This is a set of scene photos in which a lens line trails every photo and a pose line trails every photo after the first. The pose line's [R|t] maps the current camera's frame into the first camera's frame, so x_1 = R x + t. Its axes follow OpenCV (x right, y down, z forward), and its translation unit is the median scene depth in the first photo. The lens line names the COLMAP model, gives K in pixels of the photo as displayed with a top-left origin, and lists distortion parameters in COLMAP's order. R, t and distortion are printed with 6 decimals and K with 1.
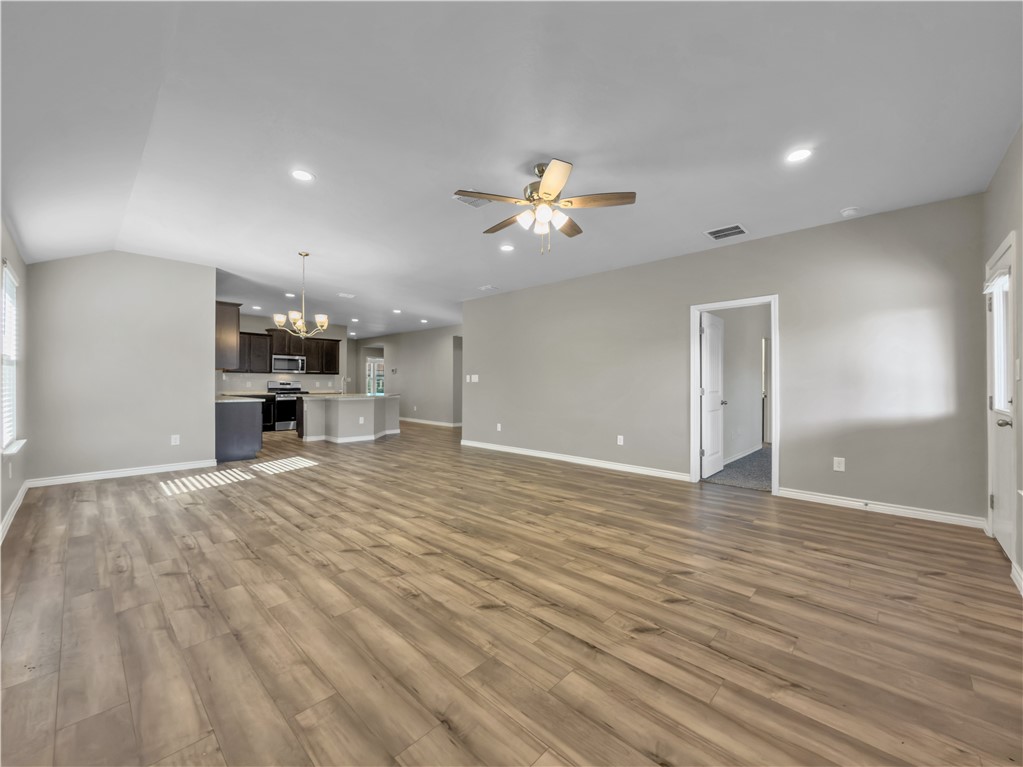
lens RADIAL K [[413.2, 0, 507.6], [0, 413.2, 382.8], [0, 0, 1]] dist [-0.002373, 0.001154]
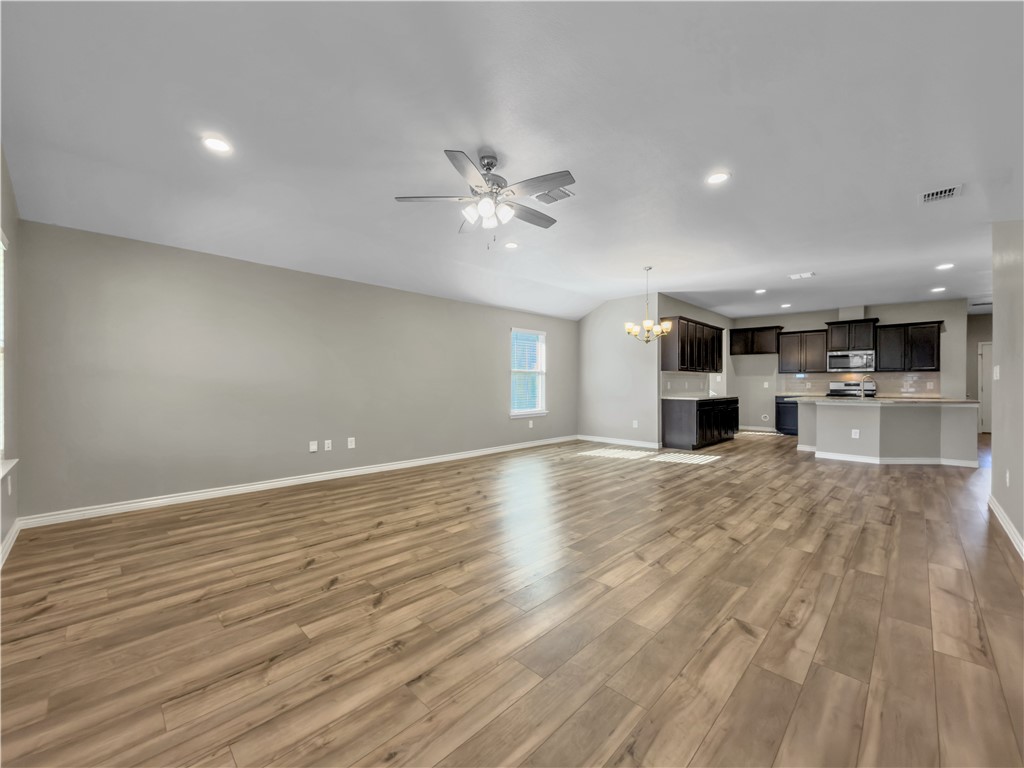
lens RADIAL K [[413.6, 0, 509.1], [0, 413.6, 387.4], [0, 0, 1]] dist [-0.002373, 0.001154]
pose [[-0.026208, 0.004229, -0.999648, 1.256662], [-0.000333, 0.999991, 0.004240, 0.016880], [0.999656, 0.000444, -0.026207, 1.278096]]
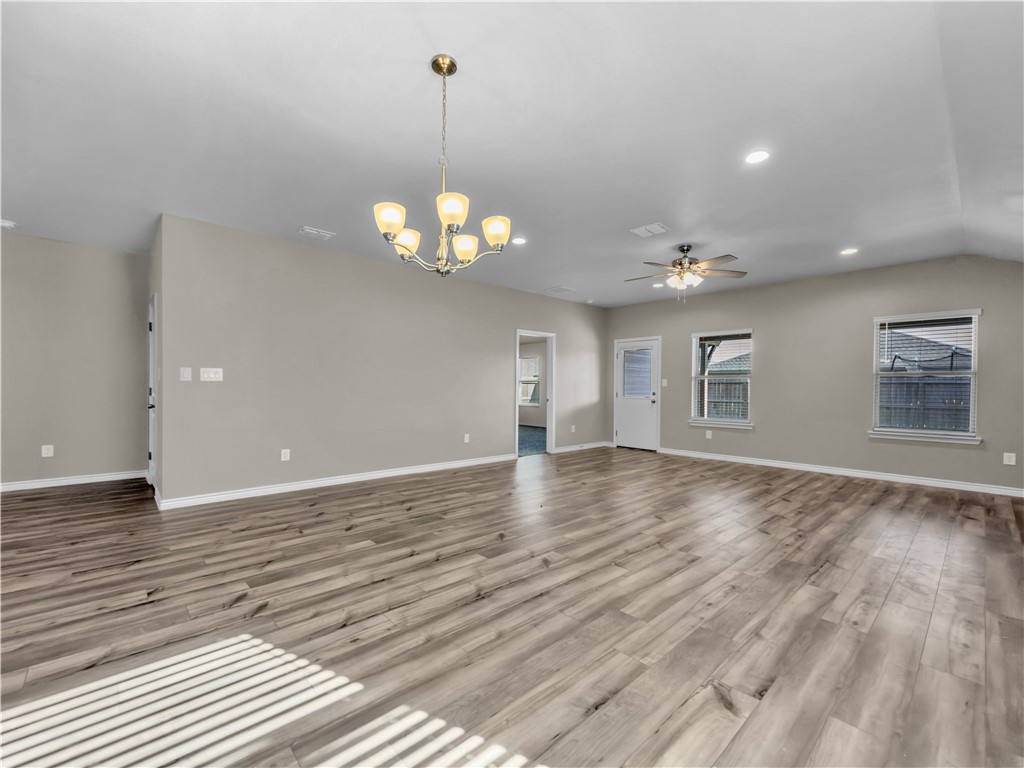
lens RADIAL K [[413.6, 0, 511.0], [0, 413.6, 384.2], [0, 0, 1]] dist [-0.002373, 0.001154]
pose [[0.089803, 0.004188, 0.995951, -1.799008], [-0.009471, 0.999950, -0.003351, 0.000498], [-0.995915, -0.009132, 0.089838, 1.797972]]
